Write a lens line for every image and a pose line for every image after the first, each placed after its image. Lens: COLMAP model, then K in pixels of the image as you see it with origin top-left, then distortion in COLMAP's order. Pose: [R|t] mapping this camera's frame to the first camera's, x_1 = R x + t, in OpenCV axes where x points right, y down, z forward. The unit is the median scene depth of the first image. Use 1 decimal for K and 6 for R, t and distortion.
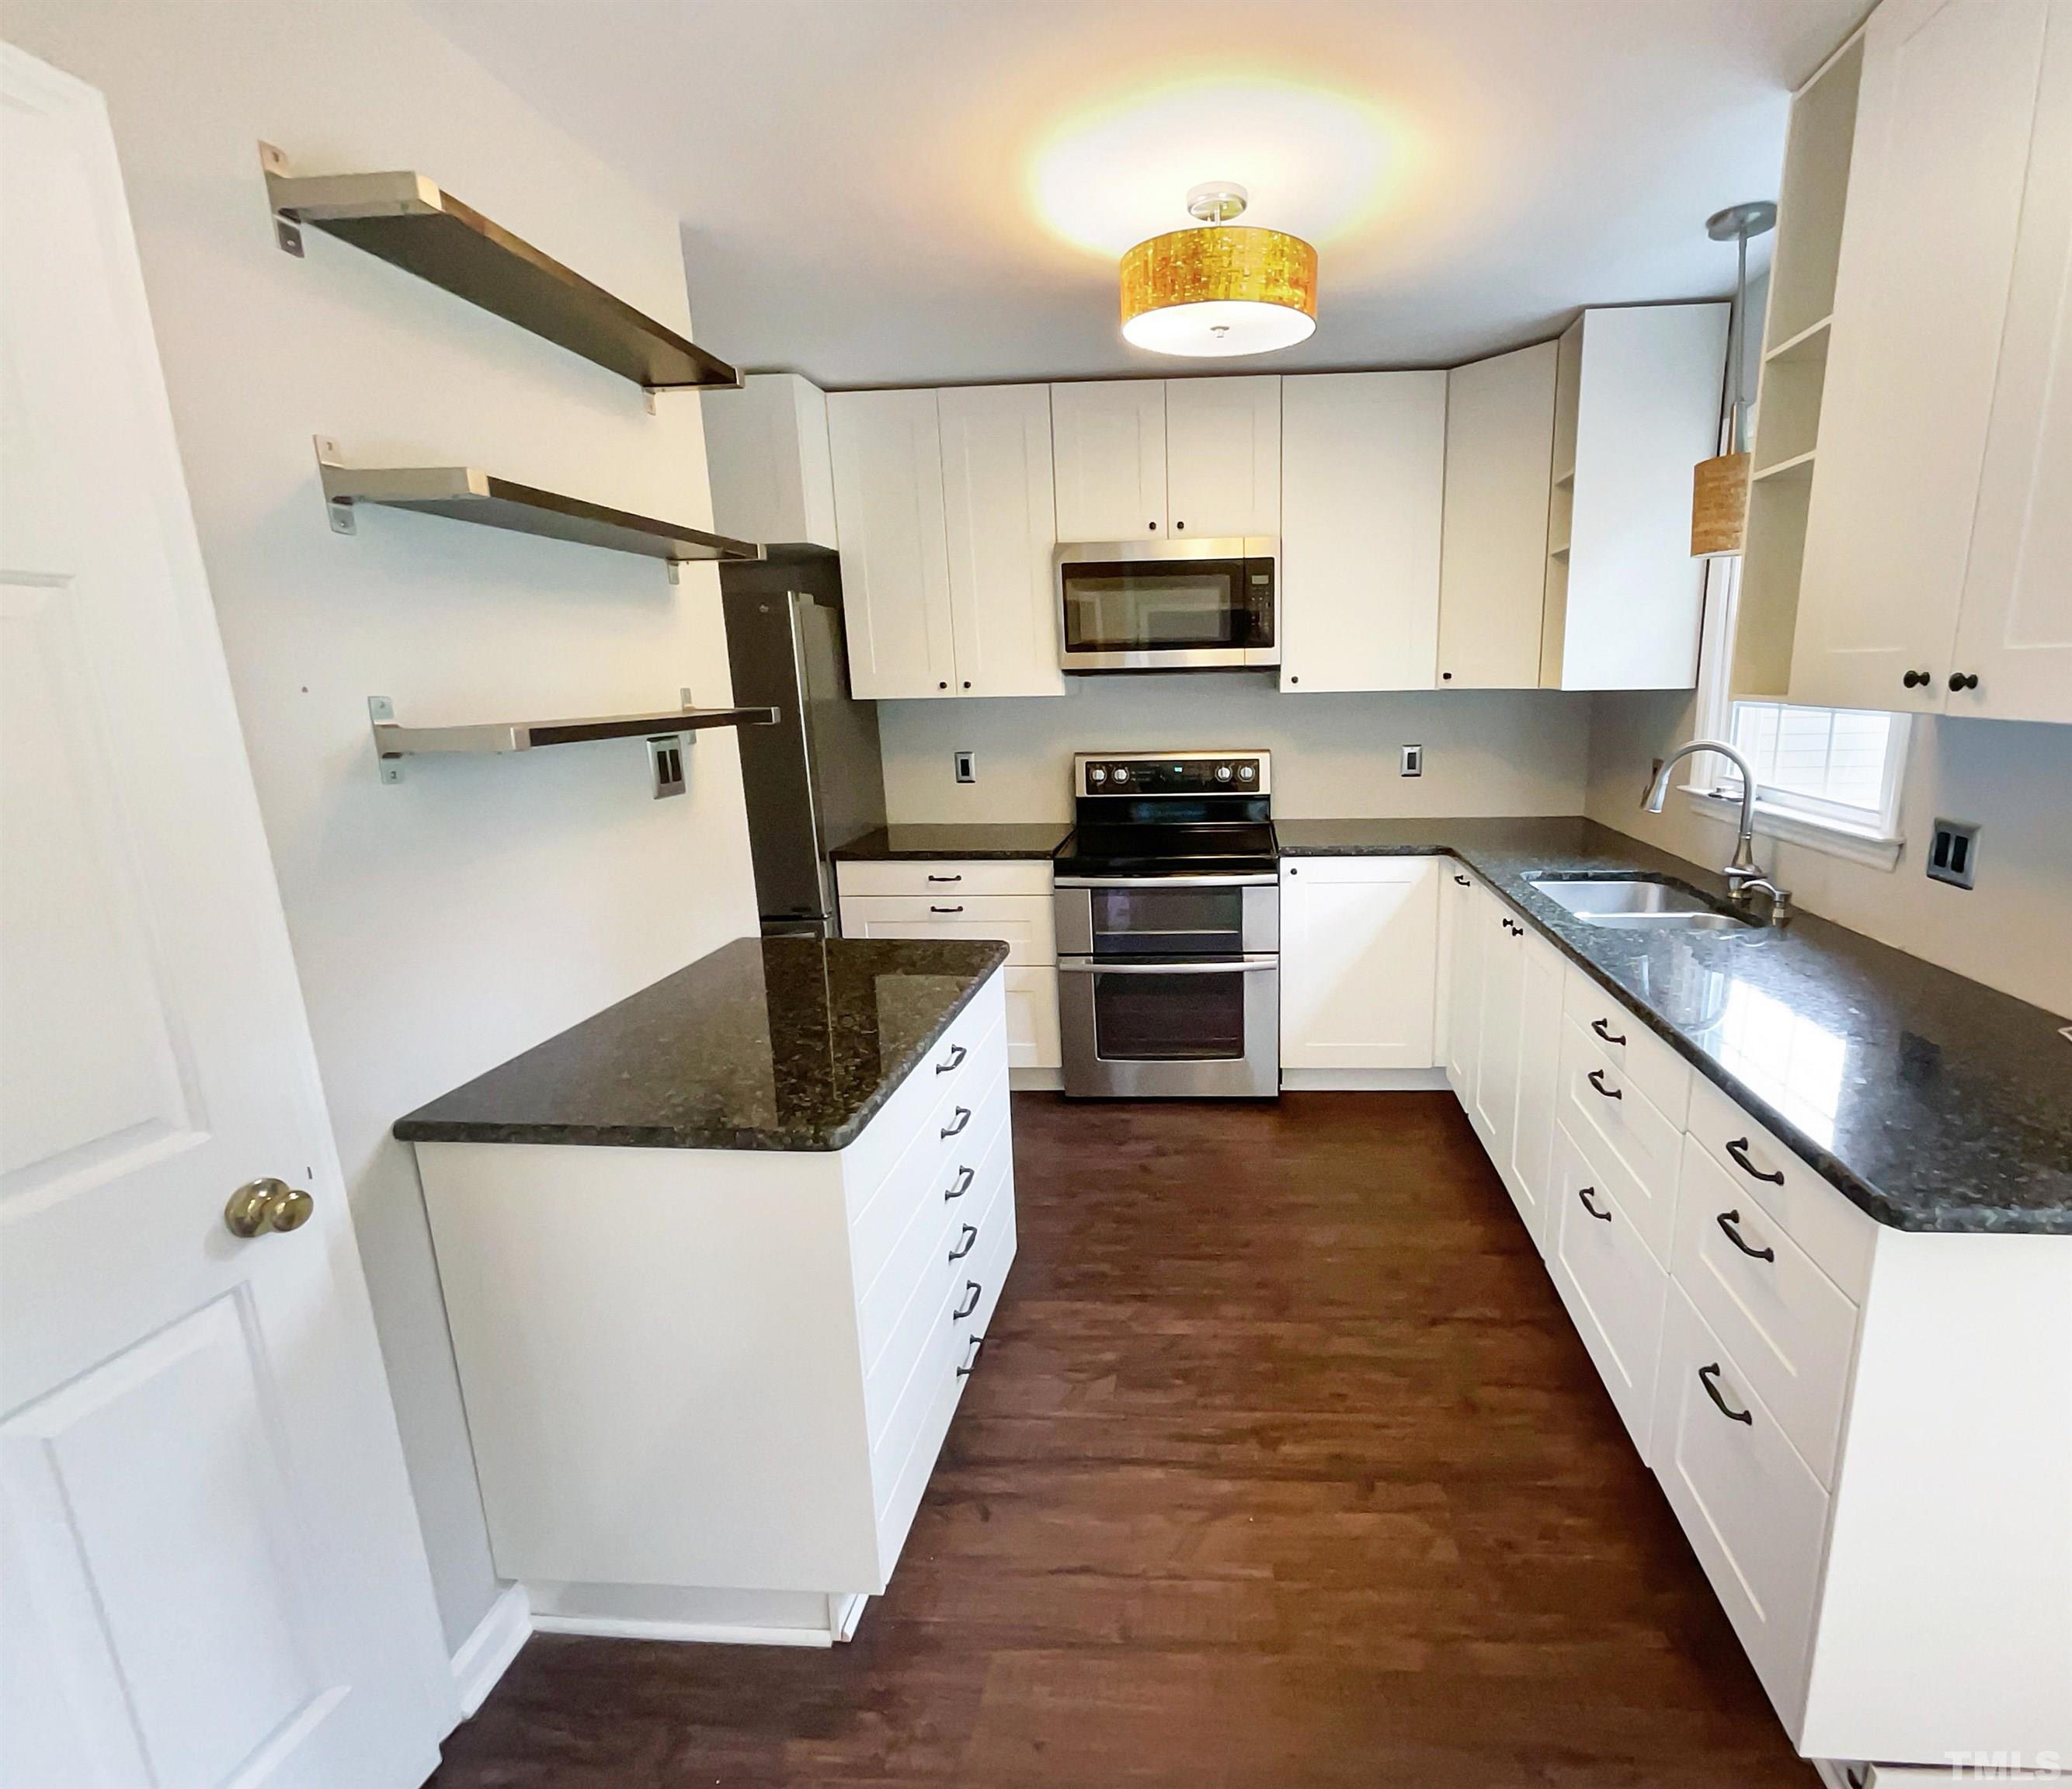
lens RADIAL K [[978.3, 0, 1182.9], [0, 978.3, 897.2], [0, 0, 1]] dist [0.002412, 0.000710]
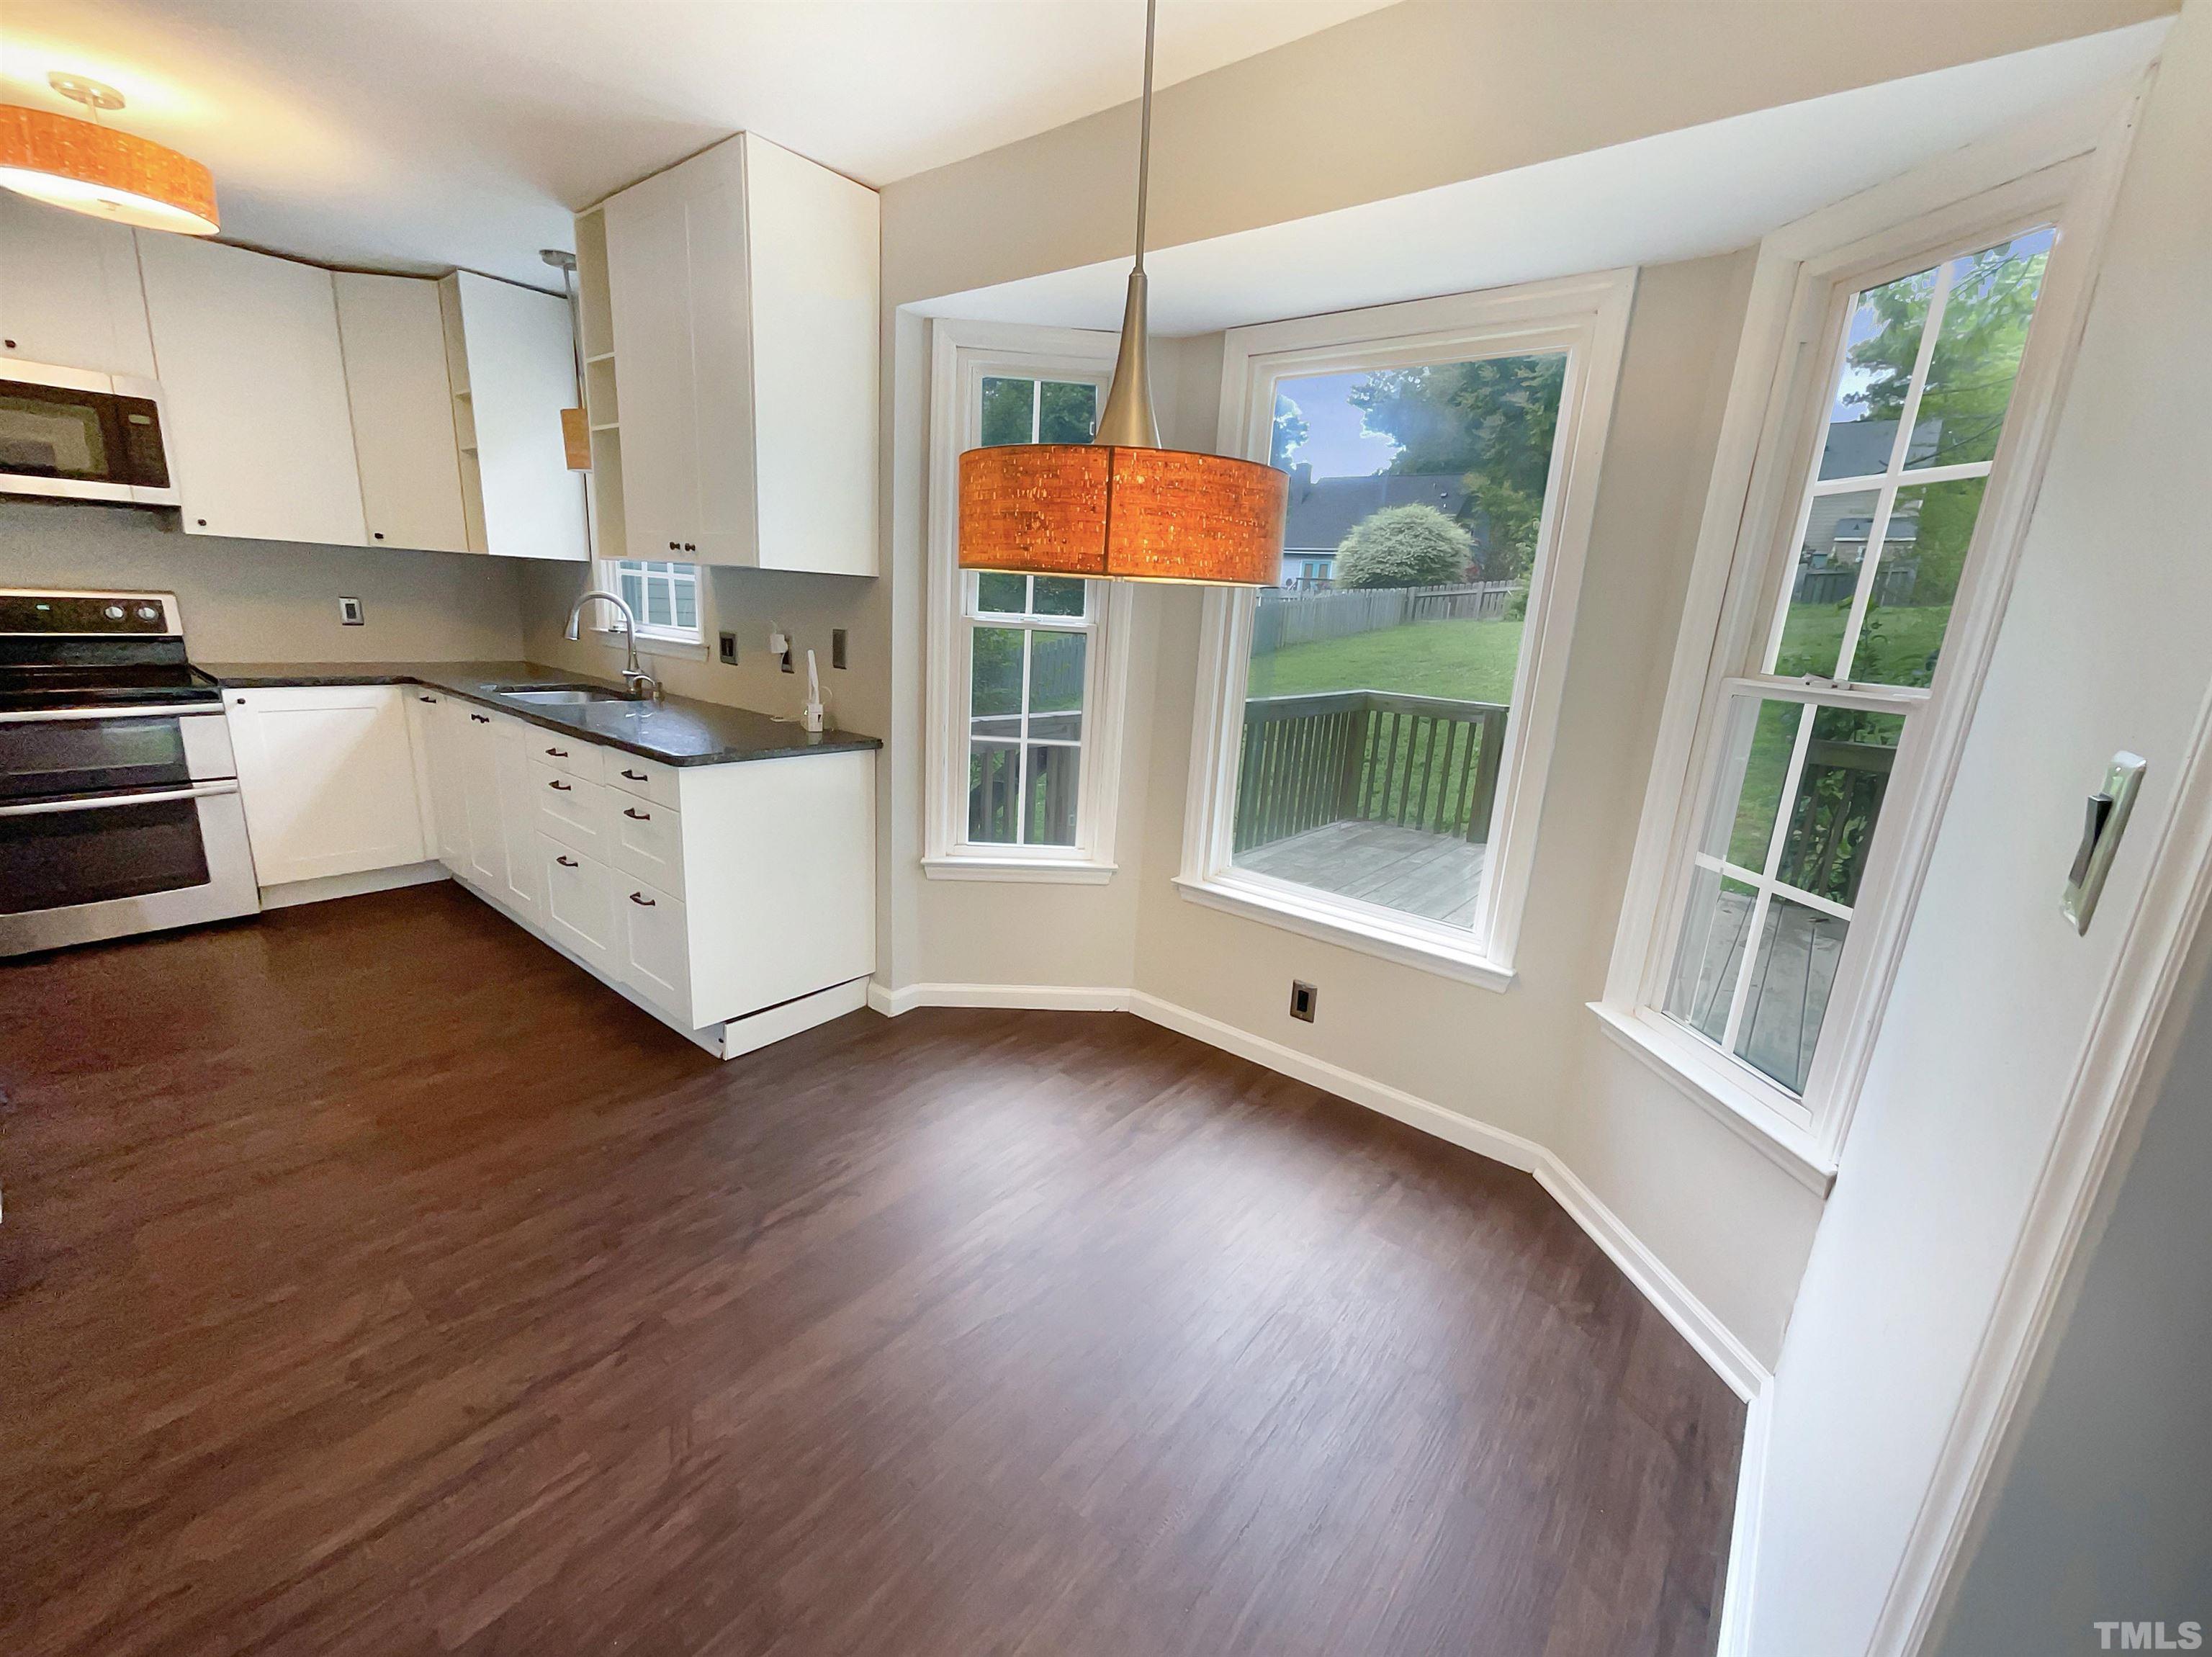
lens RADIAL K [[892.2, 0, 1106.0], [0, 892.2, 828.5], [0, 0, 1]] dist [0.000984, -0.000144]
pose [[0.578155, -0.145296, 0.802886, -0.150468], [0.110665, 0.988888, 0.099267, 0.122762], [-0.808387, 0.031460, 0.587810, -0.366538]]
